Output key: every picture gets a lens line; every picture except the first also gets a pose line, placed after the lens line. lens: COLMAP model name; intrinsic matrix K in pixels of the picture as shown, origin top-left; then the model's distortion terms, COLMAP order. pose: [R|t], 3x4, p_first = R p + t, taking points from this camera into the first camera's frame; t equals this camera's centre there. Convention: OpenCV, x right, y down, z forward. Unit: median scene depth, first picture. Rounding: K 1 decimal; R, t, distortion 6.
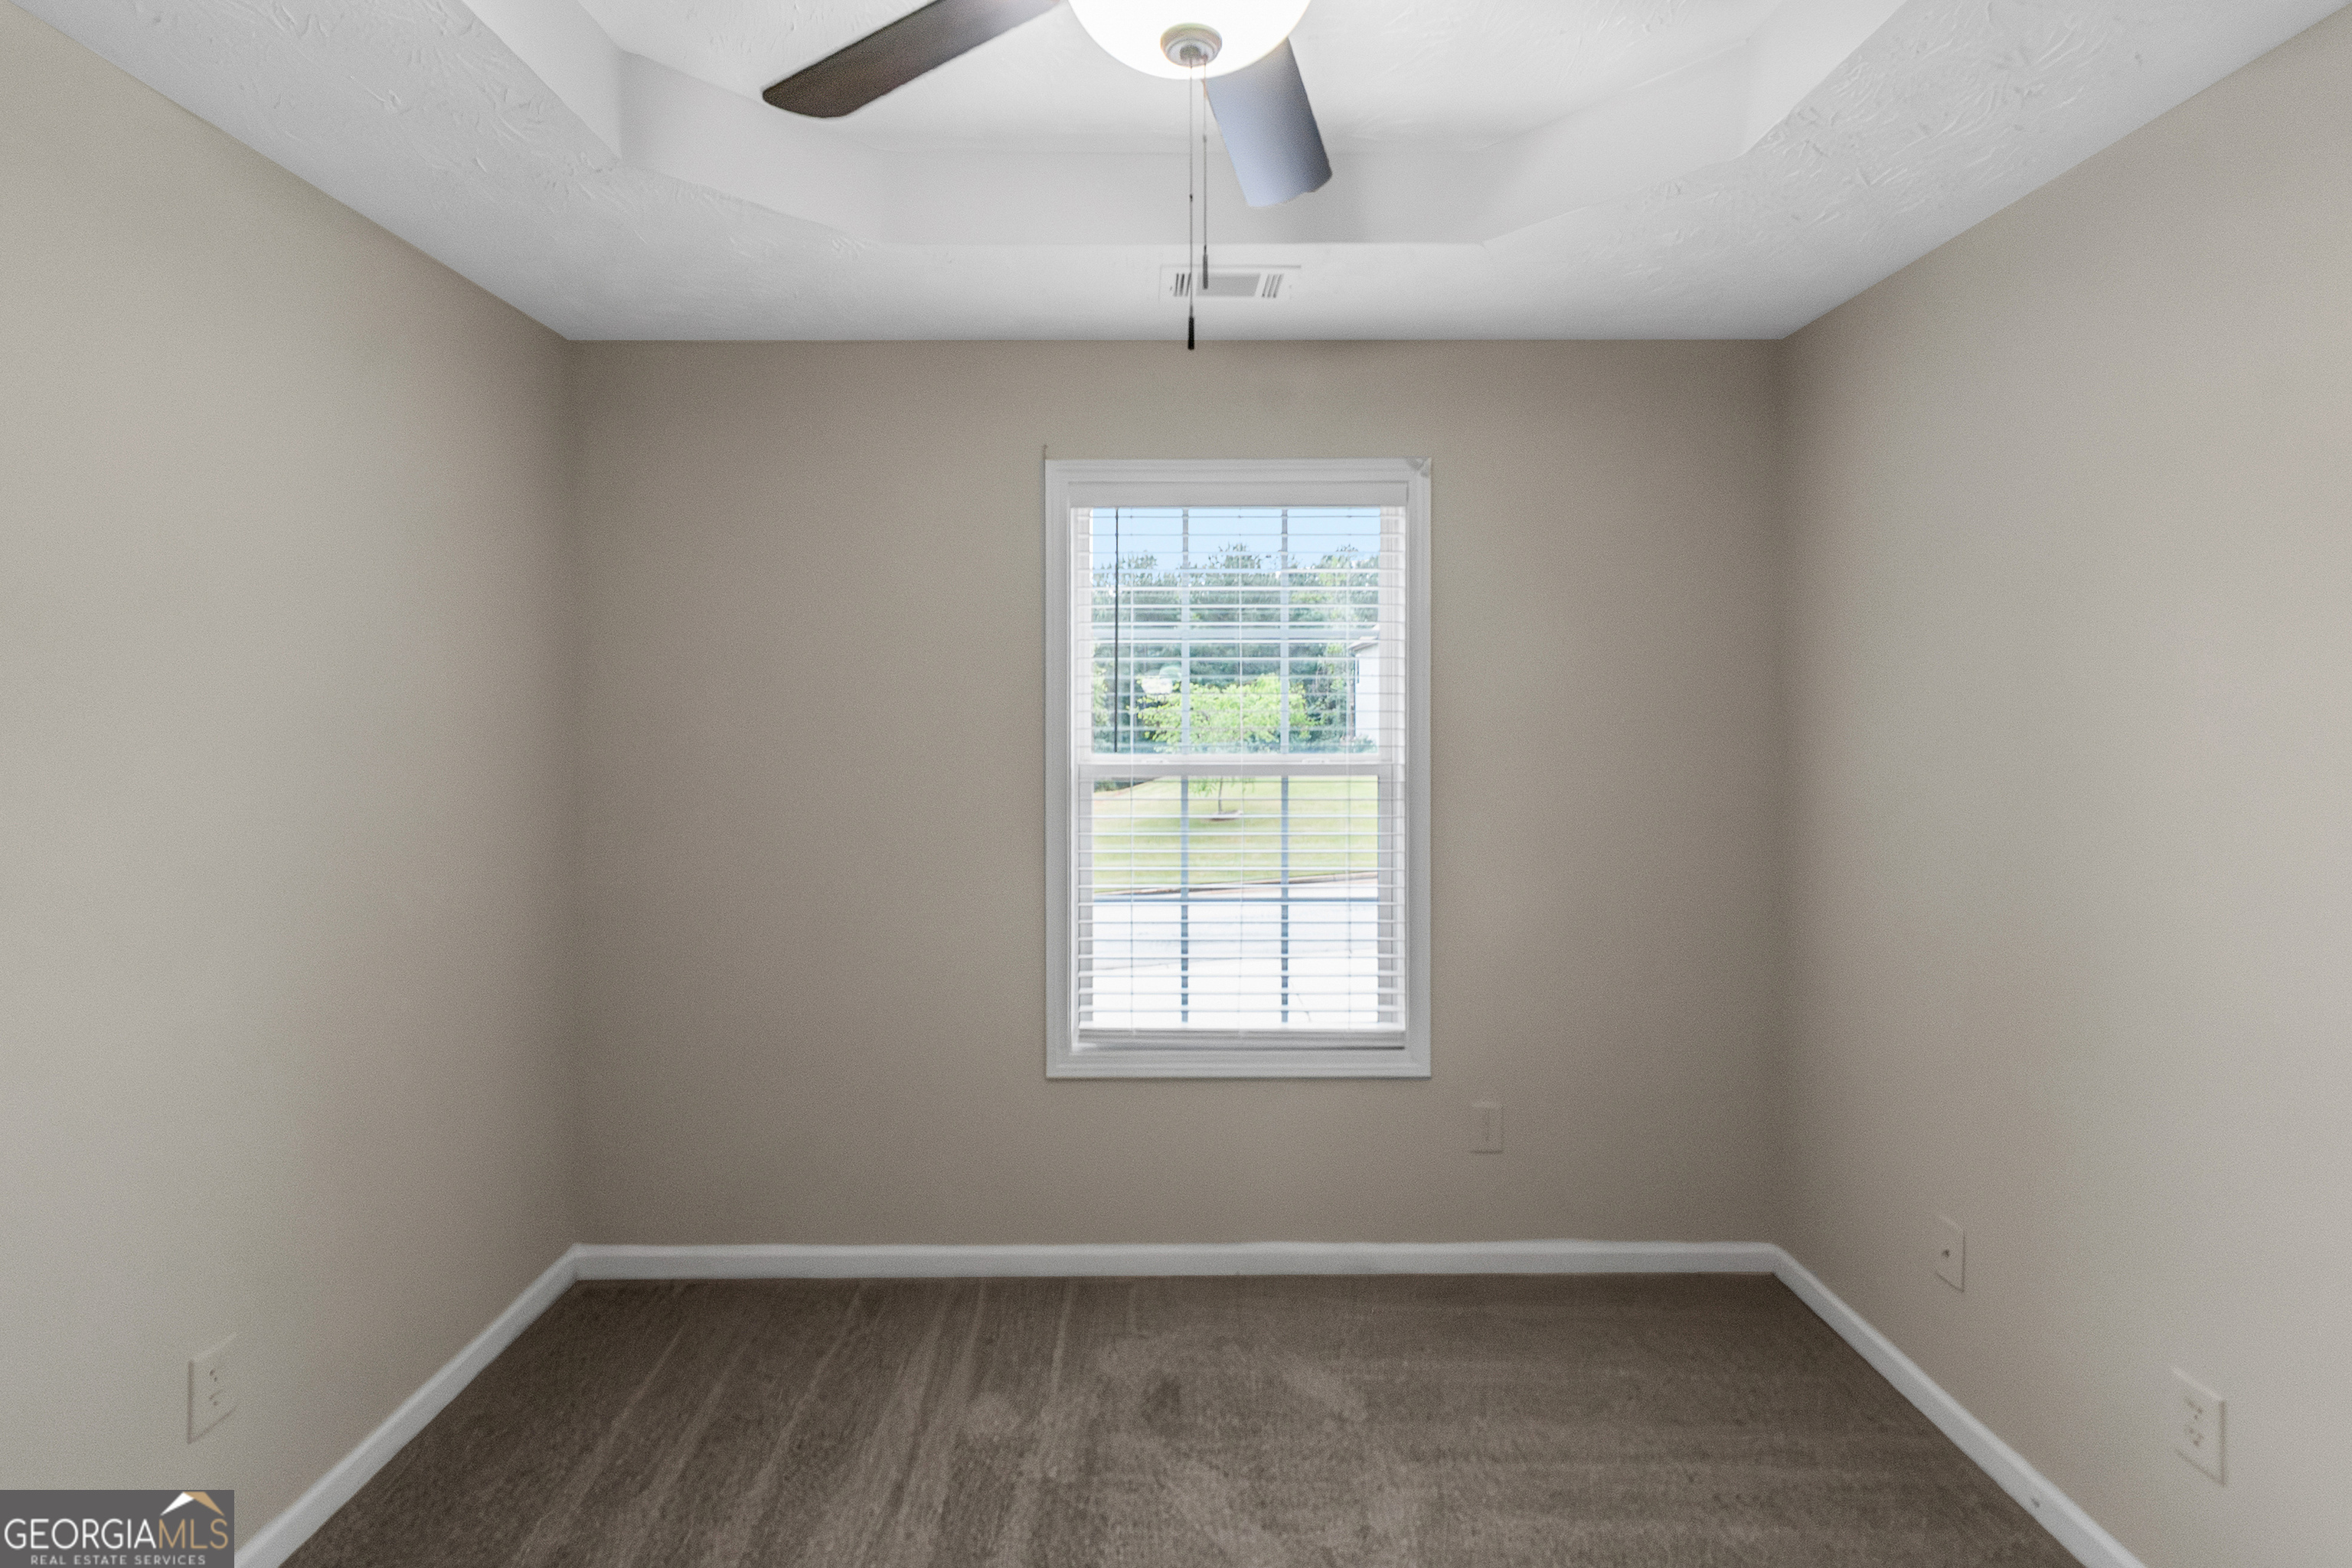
lens RADIAL K [[1078.3, 0, 1174.0], [0, 1078.3, 714.0], [0, 0, 1]] dist [-0.000590, -0.000554]
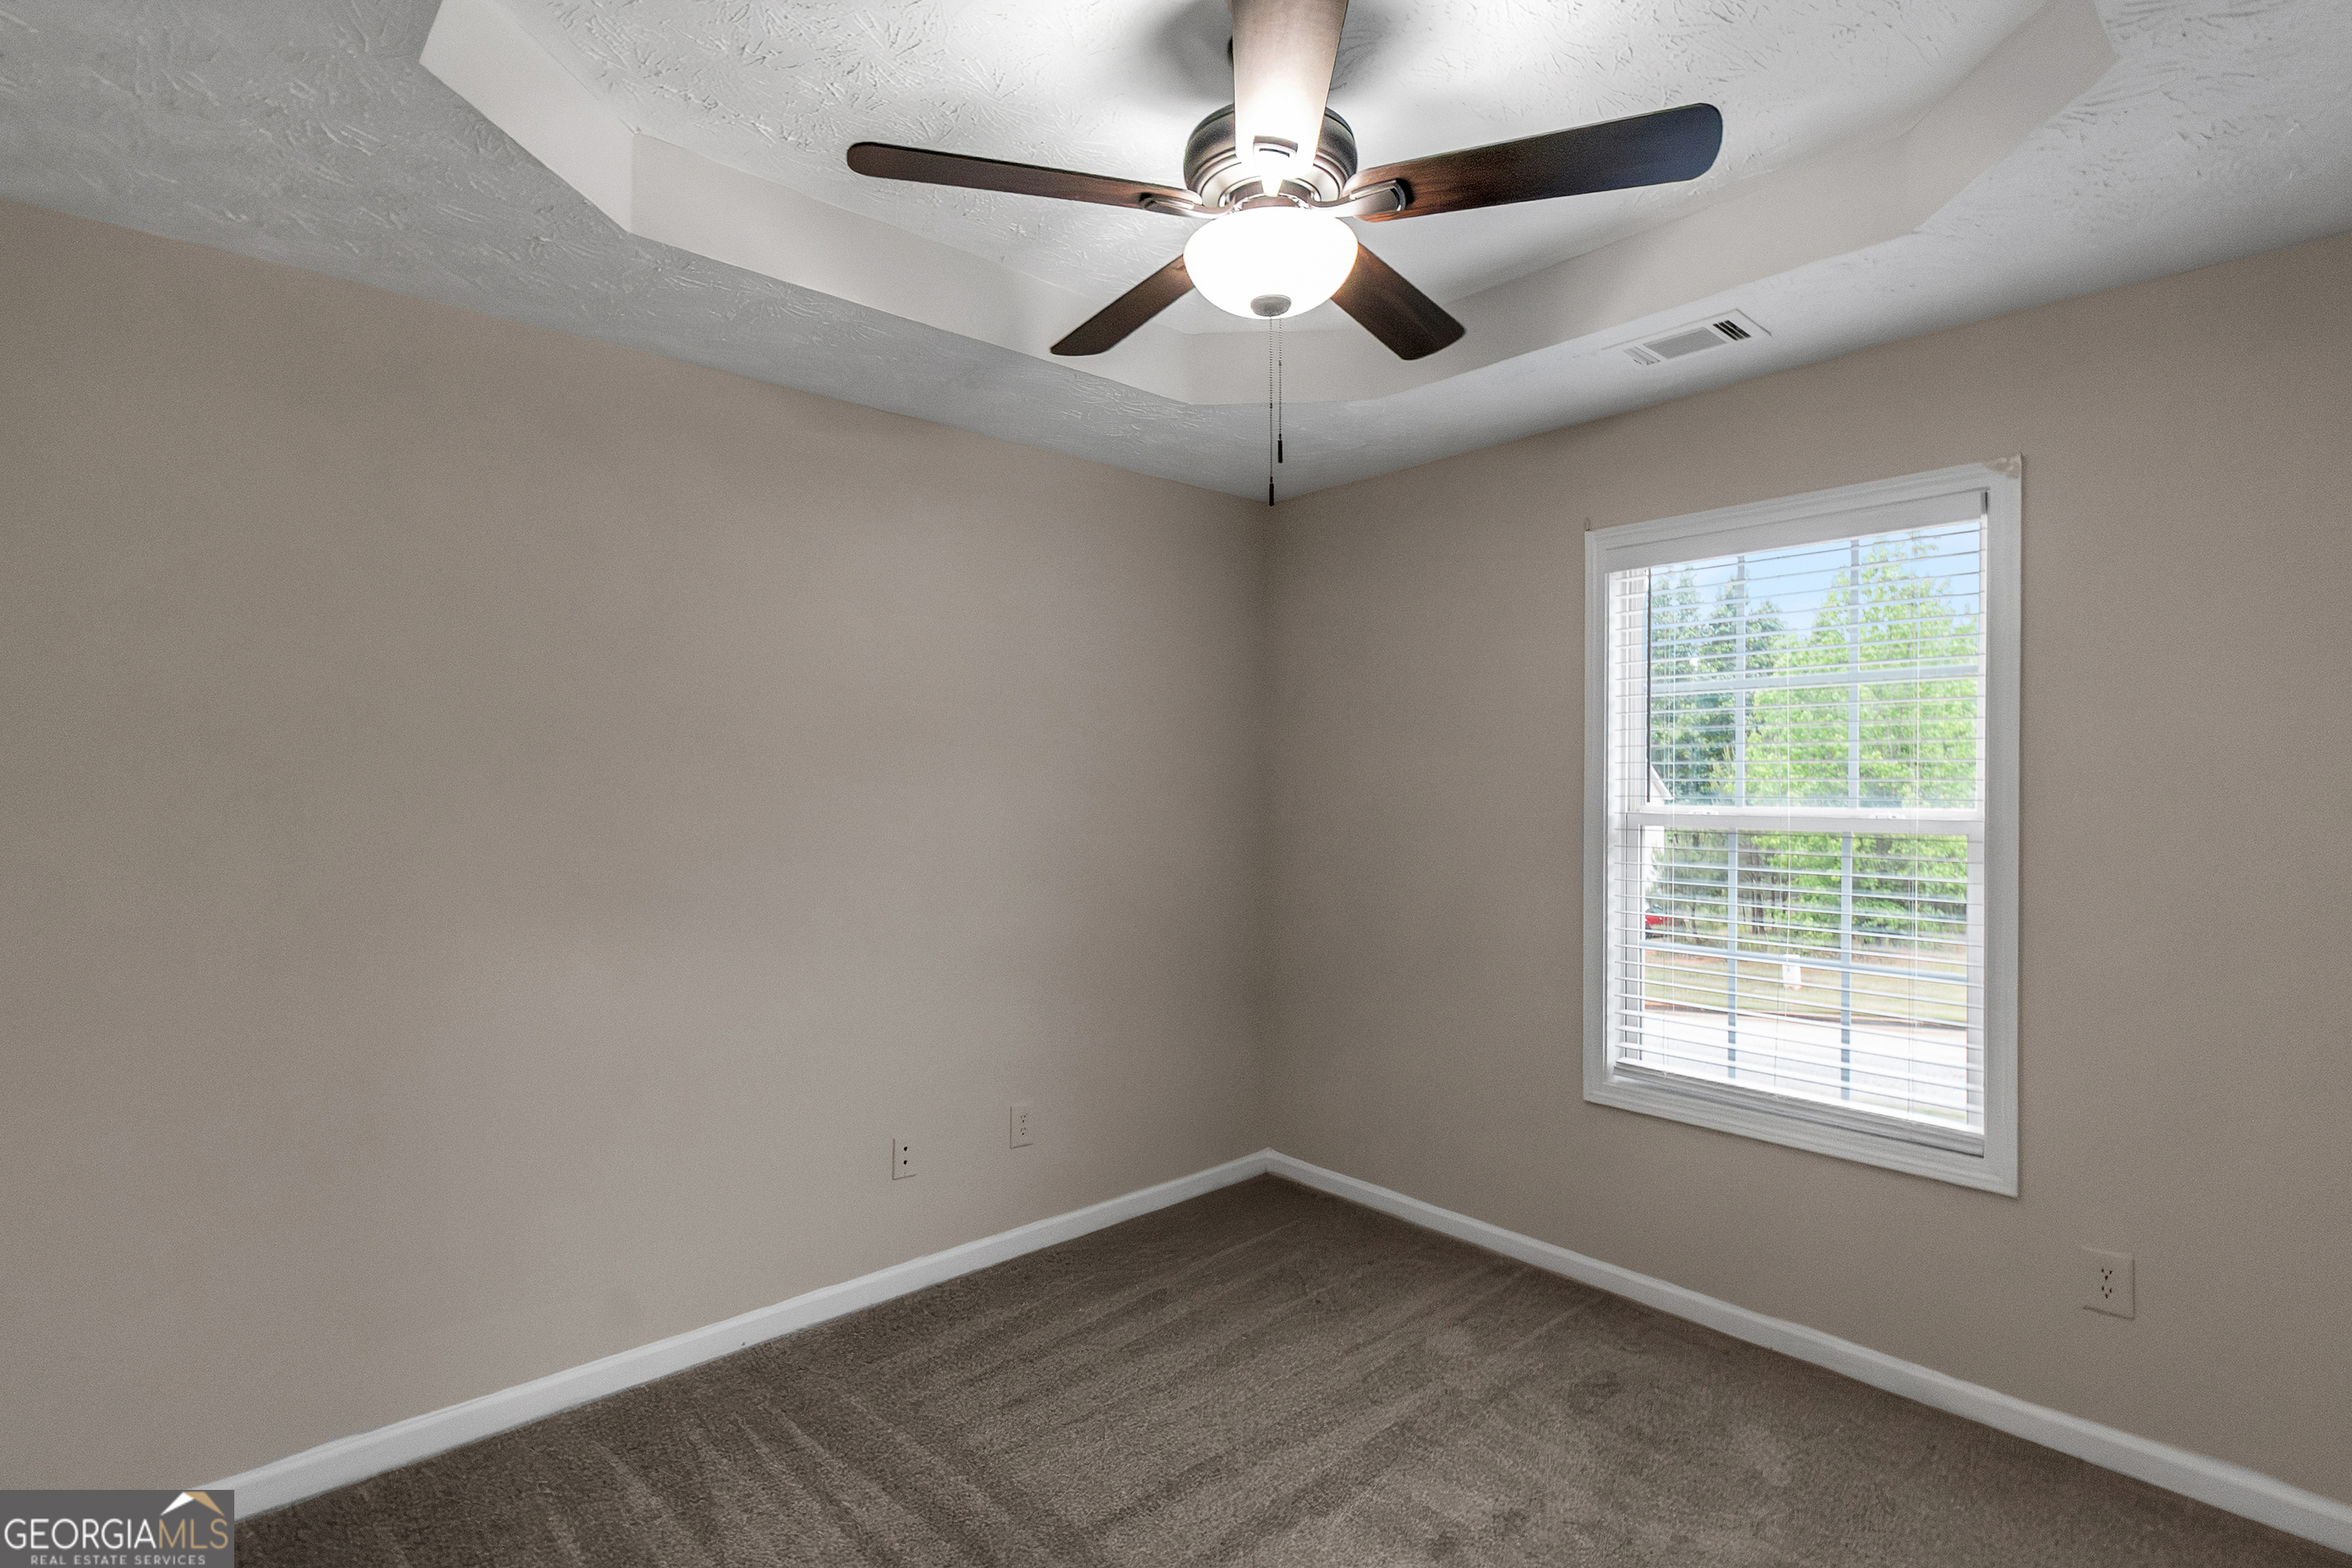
lens RADIAL K [[1097.1, 0, 1175.7], [0, 1097.1, 784.3], [0, 0, 1]] dist [0.001117, -0.000419]
pose [[0.675346, 0.005290, -0.737482, 0.422466], [-0.005087, 0.999984, 0.002514, 0.018741], [0.737483, 0.002054, 0.675363, -0.052062]]
